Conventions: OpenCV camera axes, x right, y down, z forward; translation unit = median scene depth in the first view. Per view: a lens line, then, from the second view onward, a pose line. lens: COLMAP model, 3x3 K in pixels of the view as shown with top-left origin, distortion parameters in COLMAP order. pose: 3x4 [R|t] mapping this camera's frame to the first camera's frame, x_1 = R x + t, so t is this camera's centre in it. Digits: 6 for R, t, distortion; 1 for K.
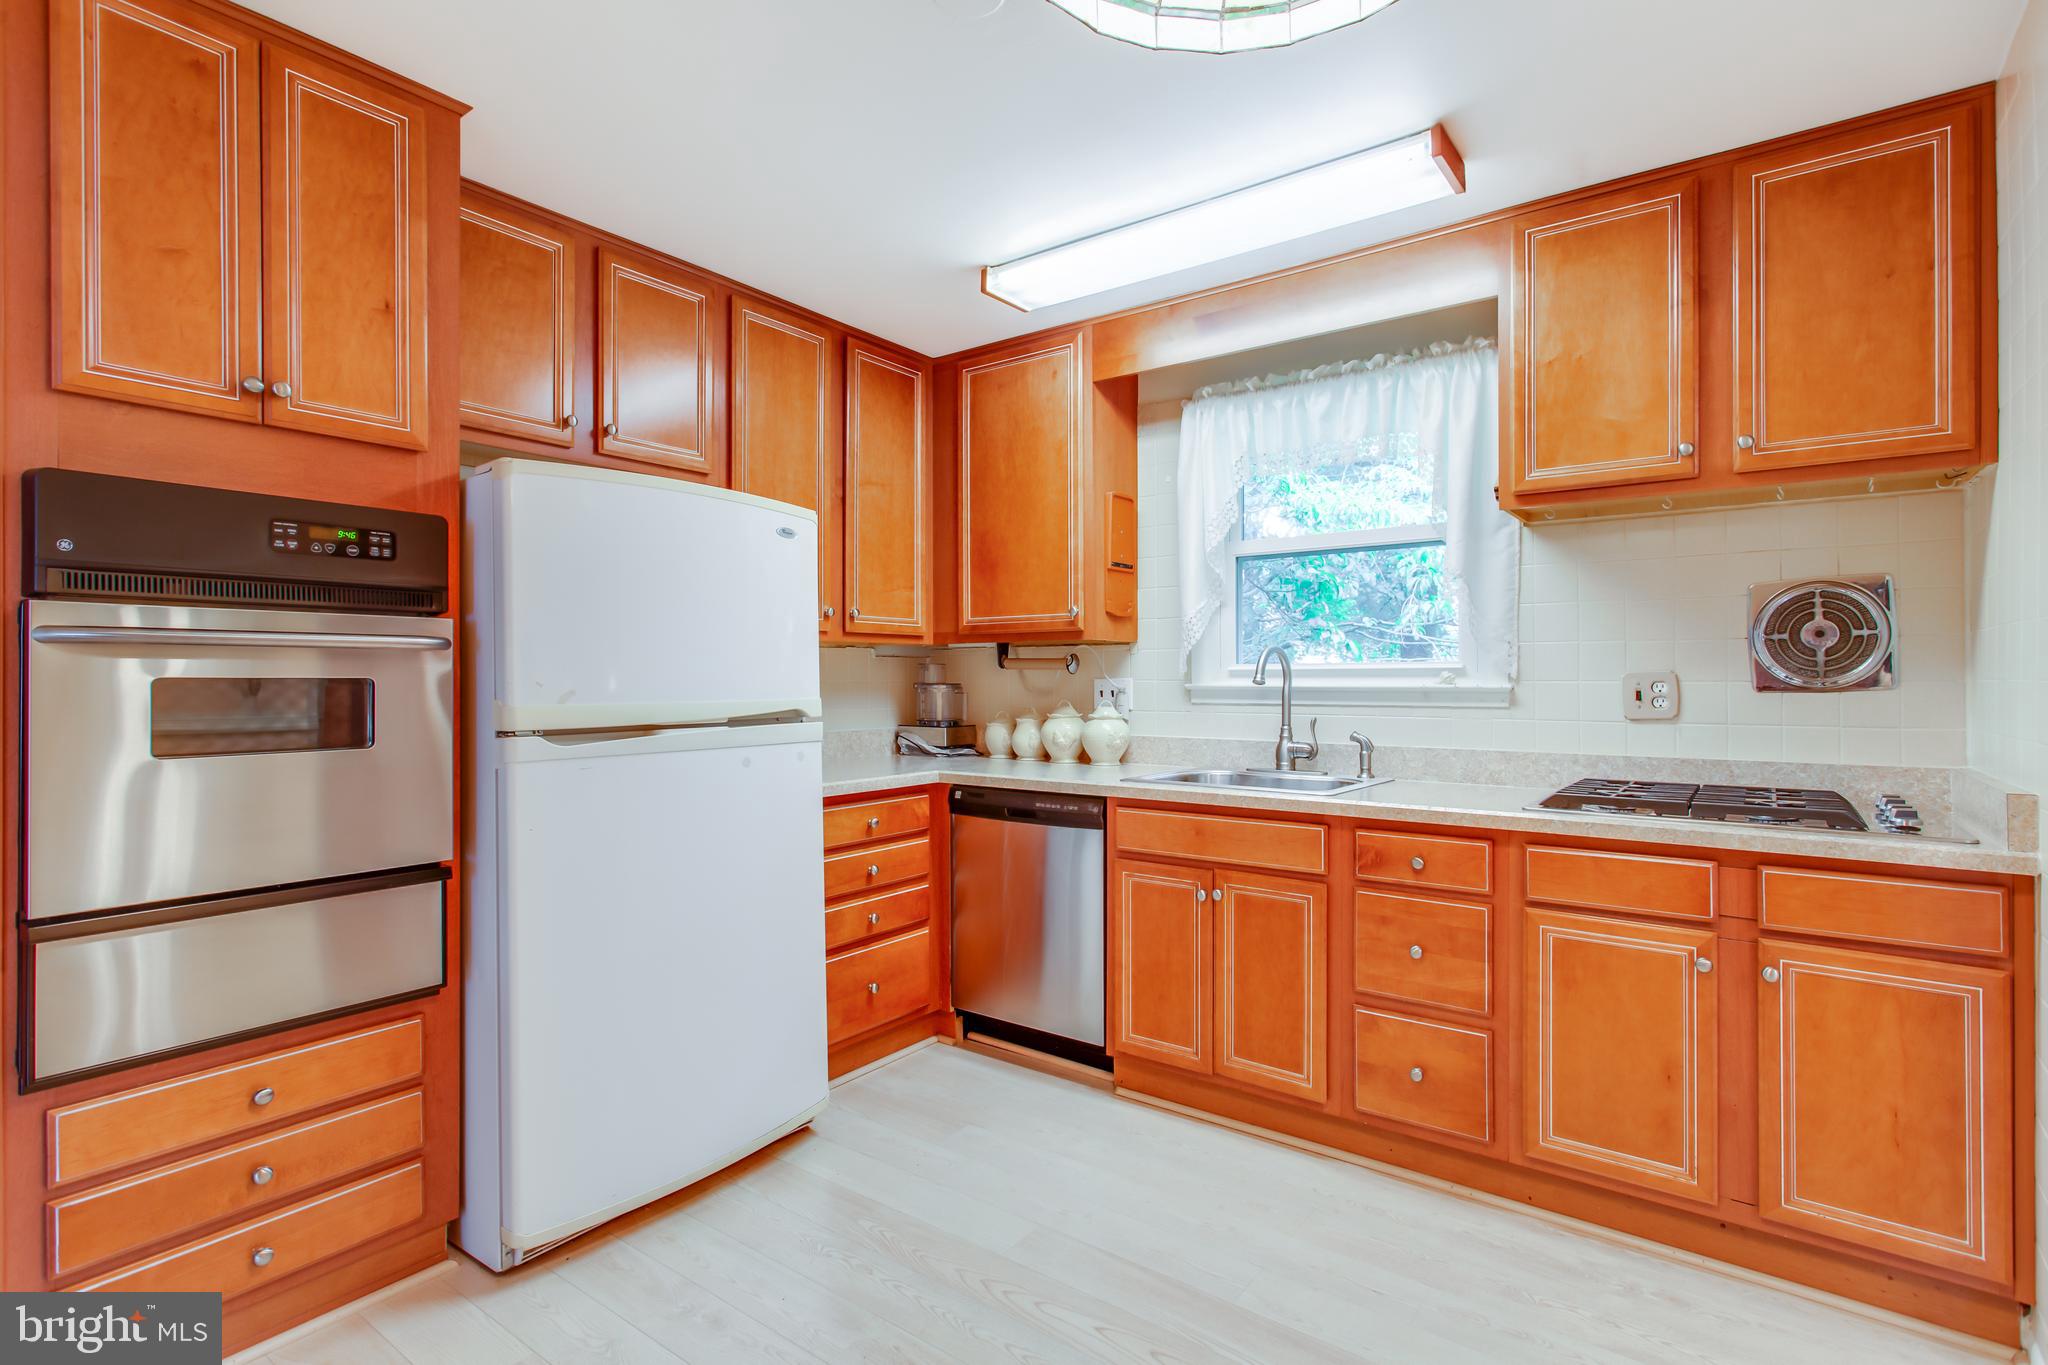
lens RADIAL K [[1000.7, 0, 1019.5], [0, 1000.7, 679.0], [0, 0, 1]] dist [-0.001455, 0.002232]
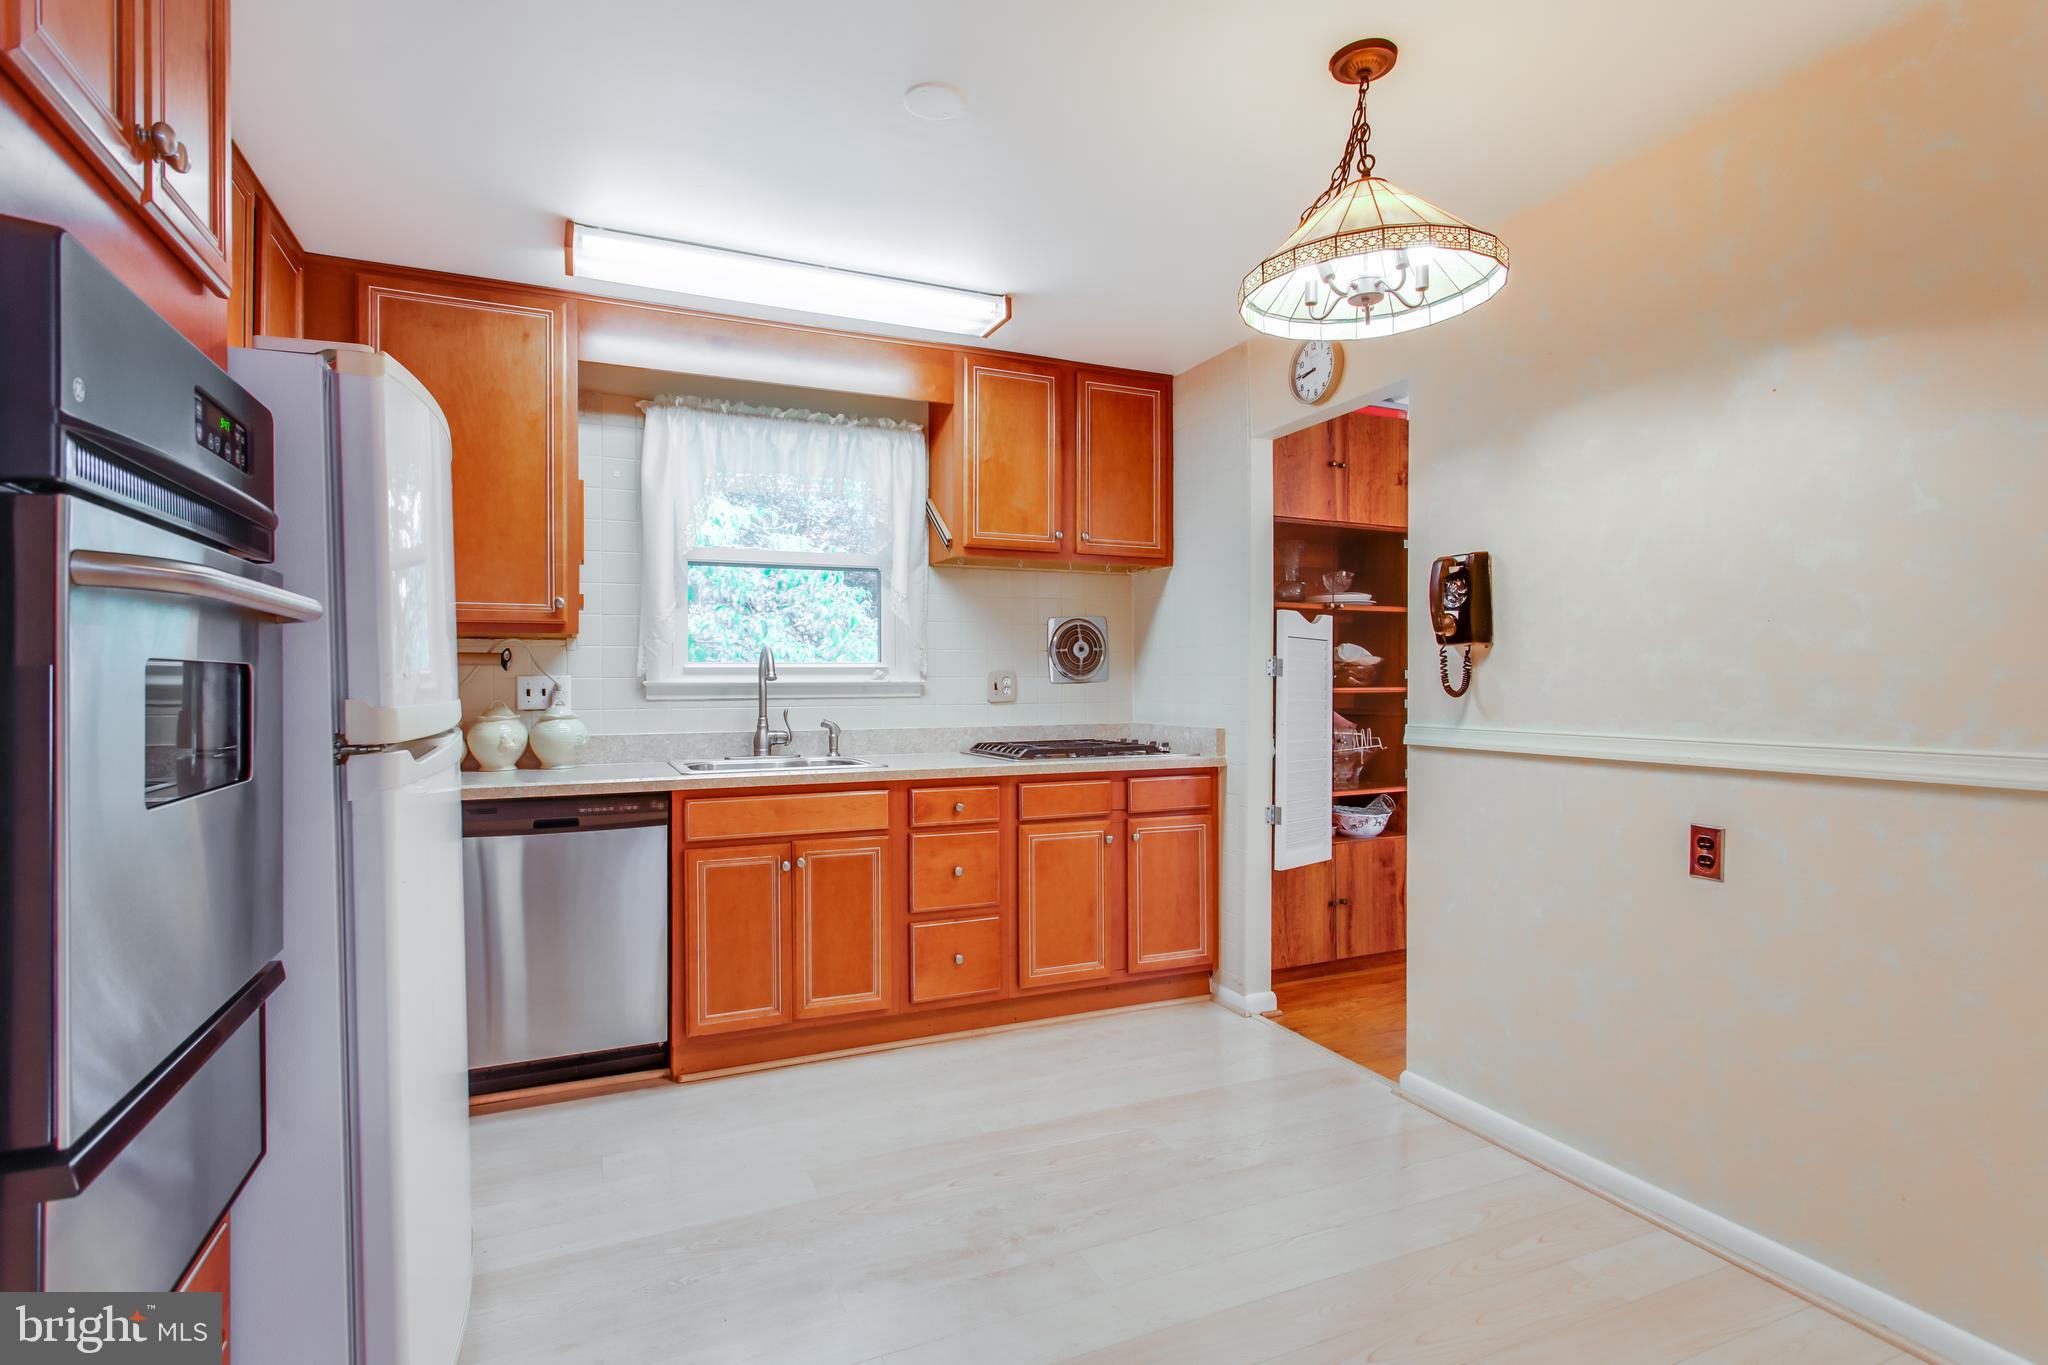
lens RADIAL K [[1000.7, 0, 1034.5], [0, 1000.7, 686.0], [0, 0, 1]] dist [-0.001455, 0.002232]
pose [[0.479066, -0.005333, 0.877763, -0.710156], [0.005193, 0.999981, 0.003242, 0.011393], [-0.877764, 0.003005, 0.479085, 0.223808]]
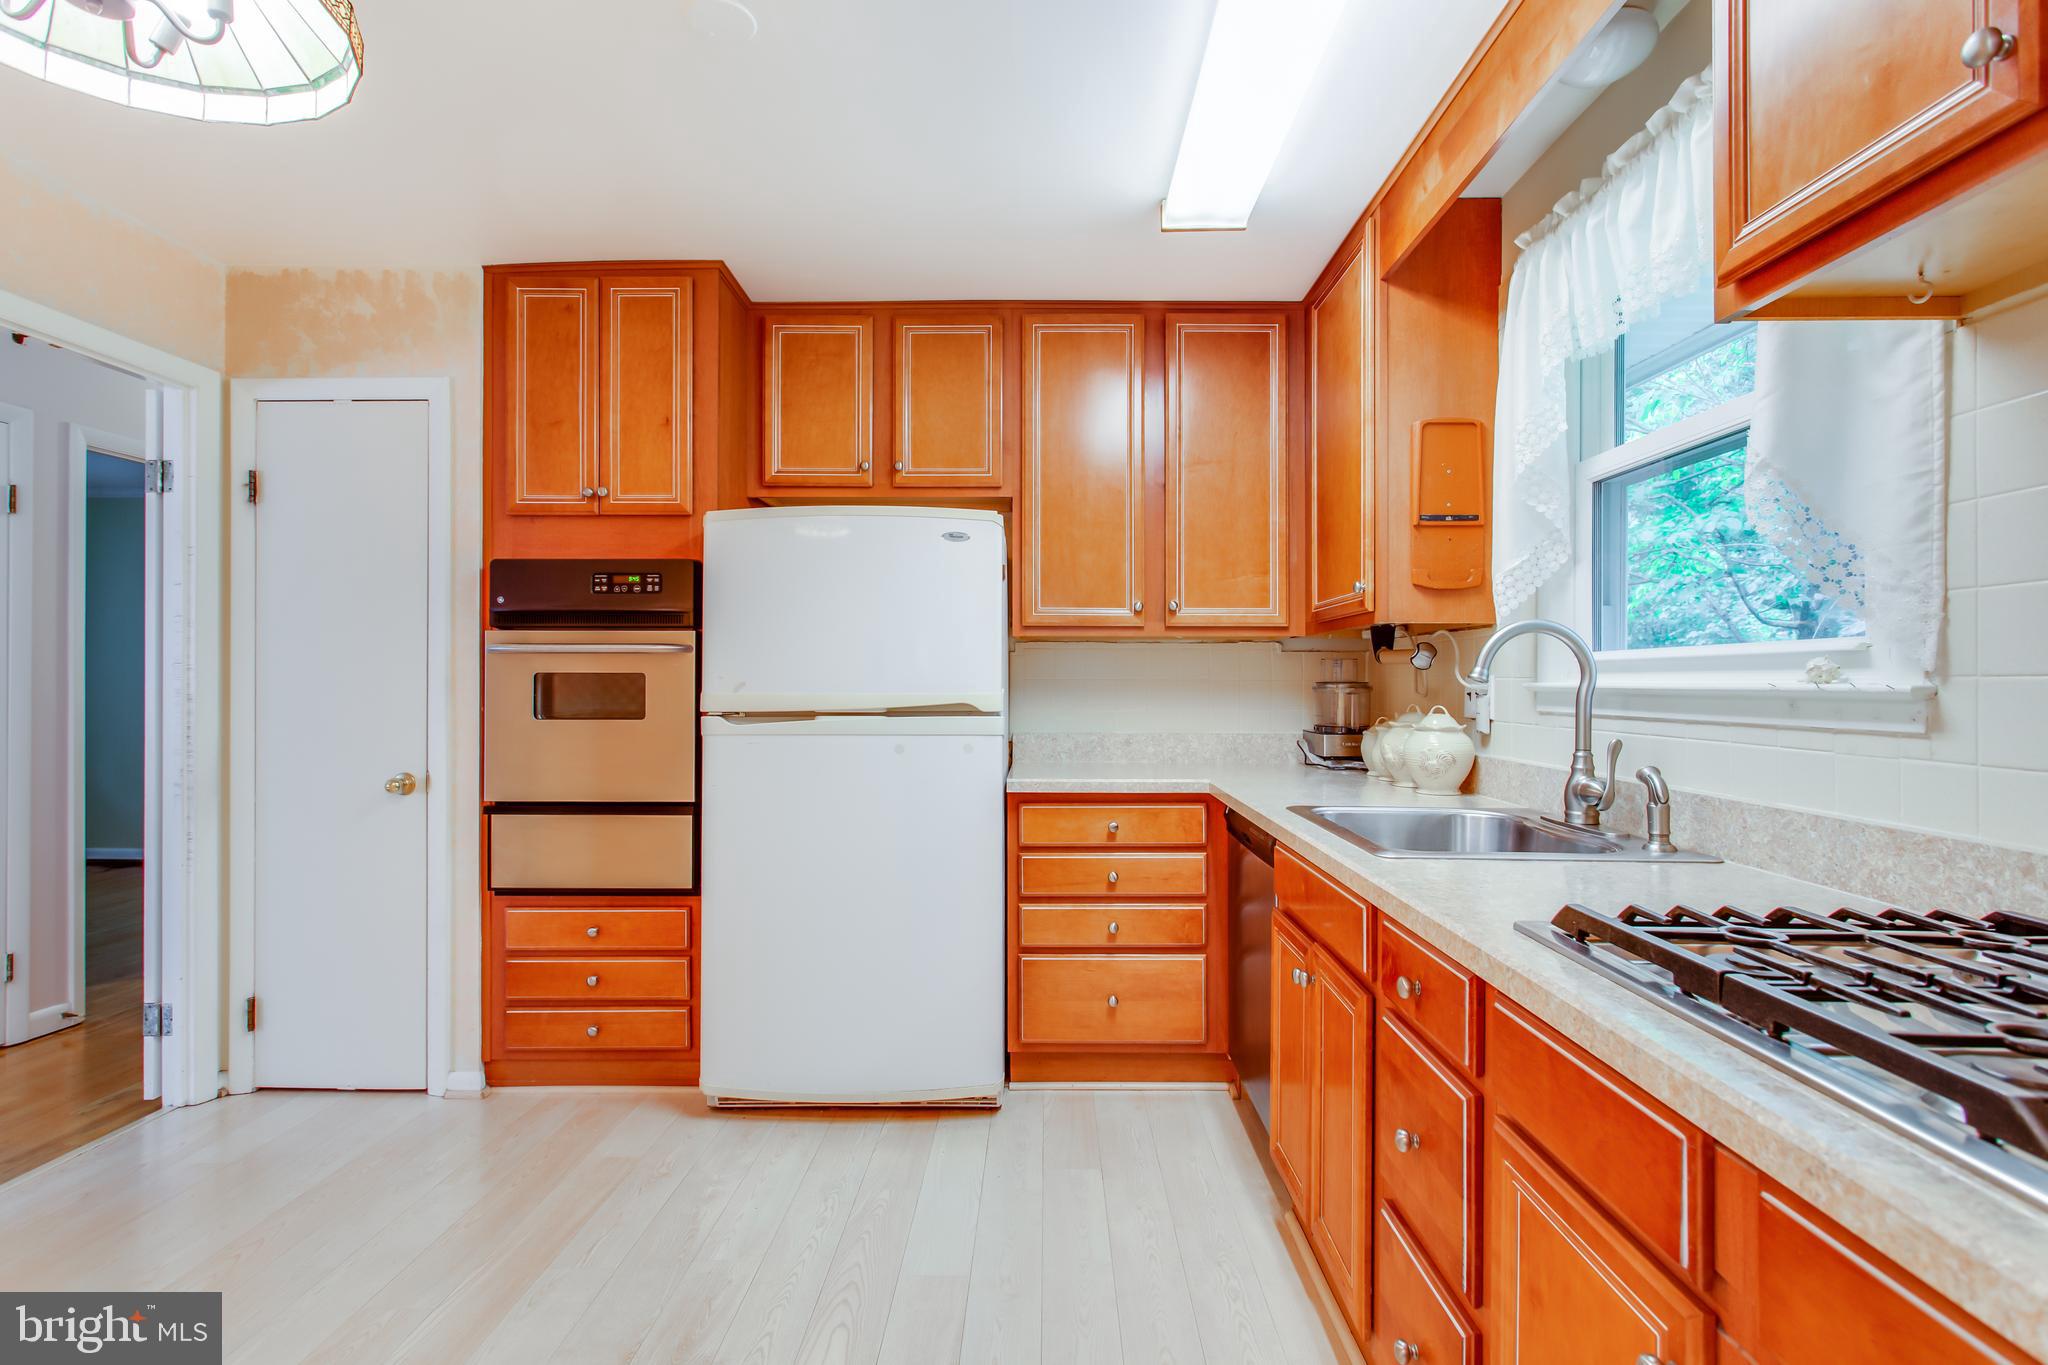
lens RADIAL K [[1000.7, 0, 1010.7], [0, 1000.7, 684.1], [0, 0, 1]] dist [-0.001455, 0.002232]
pose [[0.579099, 0.004509, -0.815245, 0.682323], [-0.004281, 0.999988, 0.002490, 0.007374], [0.815246, 0.002048, 0.579111, 0.442682]]
